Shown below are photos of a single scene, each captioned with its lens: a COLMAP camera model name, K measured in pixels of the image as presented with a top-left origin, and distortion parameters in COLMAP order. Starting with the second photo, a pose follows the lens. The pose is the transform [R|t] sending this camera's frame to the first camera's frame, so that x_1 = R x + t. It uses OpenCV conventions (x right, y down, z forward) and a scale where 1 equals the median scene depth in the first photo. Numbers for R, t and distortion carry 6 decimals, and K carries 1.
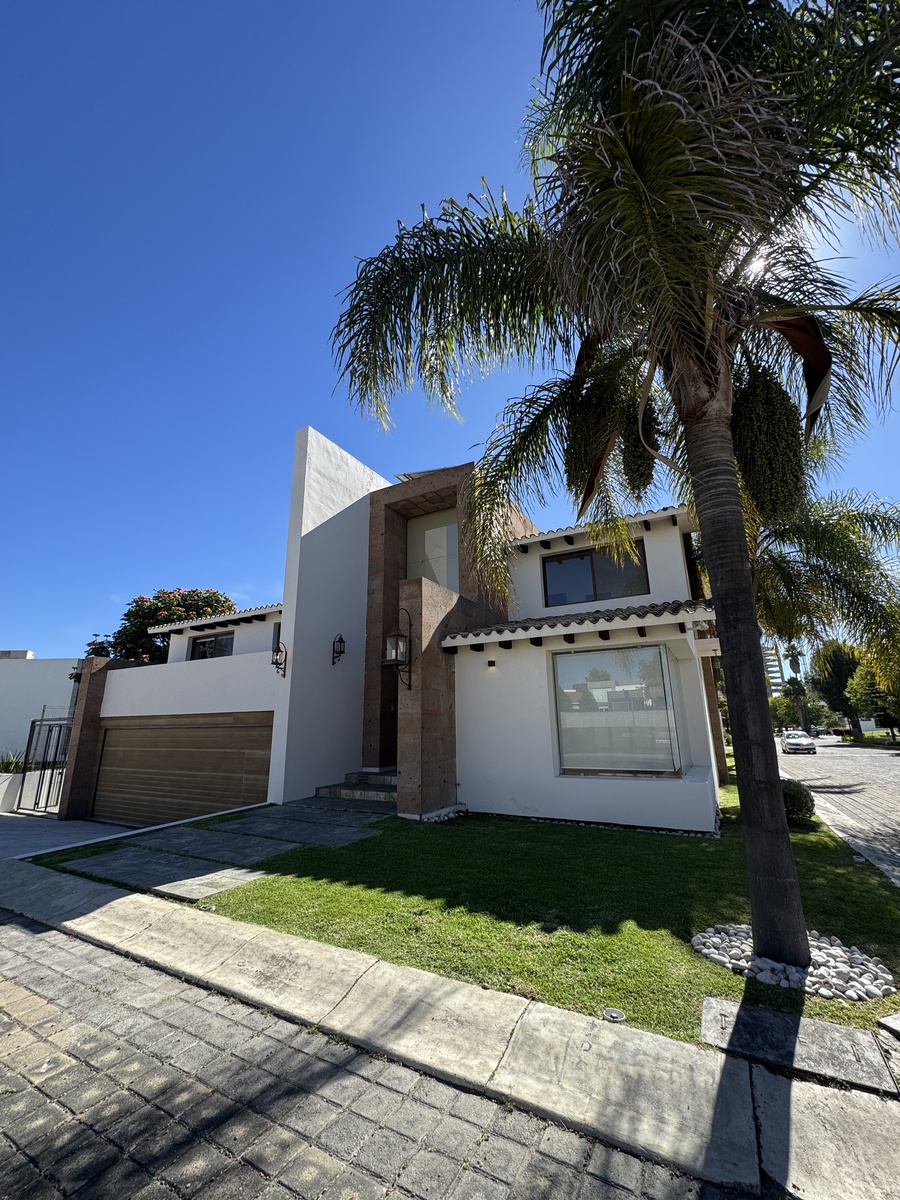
lens RADIAL K [[479.6, 0, 450.8], [0, 479.6, 601.3], [0, 0, 1]] dist [-0.003116, 0.000435]
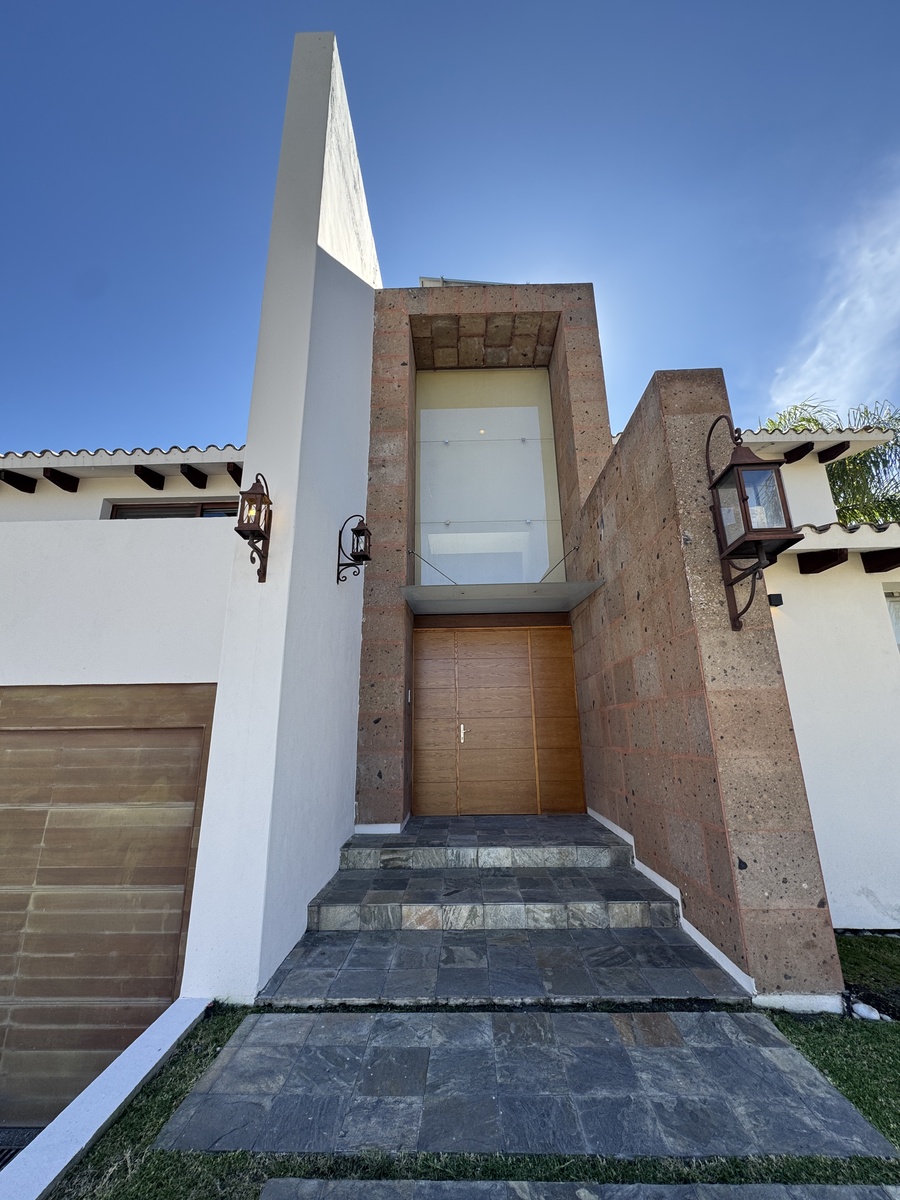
lens RADIAL K [[479.6, 0, 452.7], [0, 479.6, 599.2], [0, 0, 1]] dist [-0.003116, 0.000435]
pose [[0.885854, 0.126833, 0.446292, -0.437061], [-0.116440, 0.991899, -0.050767, 0.199727], [-0.449116, -0.006994, 0.893446, 0.745625]]
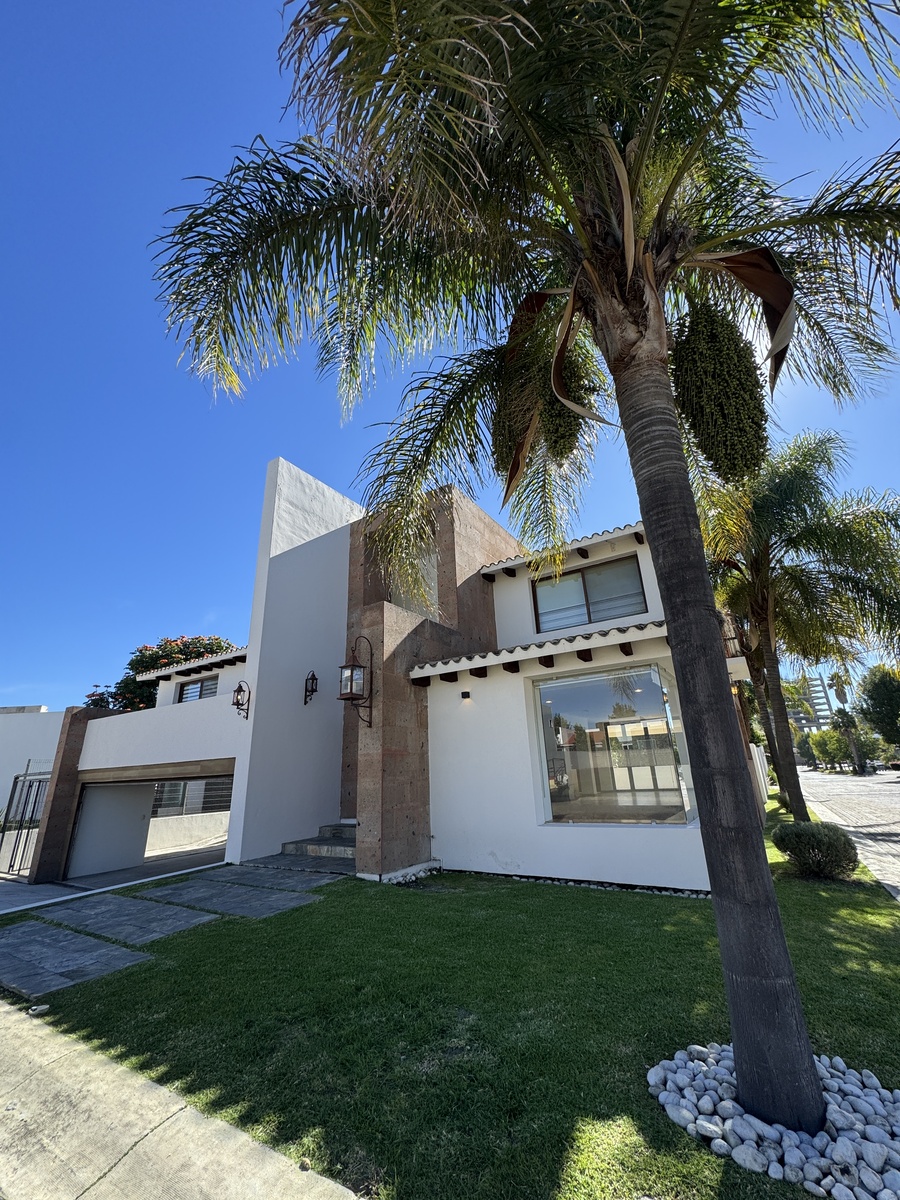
lens RADIAL K [[479.6, 0, 450.1], [0, 479.6, 600.5], [0, 0, 1]] dist [-0.003116, 0.000435]
pose [[0.997628, -0.045589, -0.051570, 0.115121], [0.040739, 0.994974, -0.091475, 0.037173], [0.055481, 0.089157, 0.994471, 0.100958]]
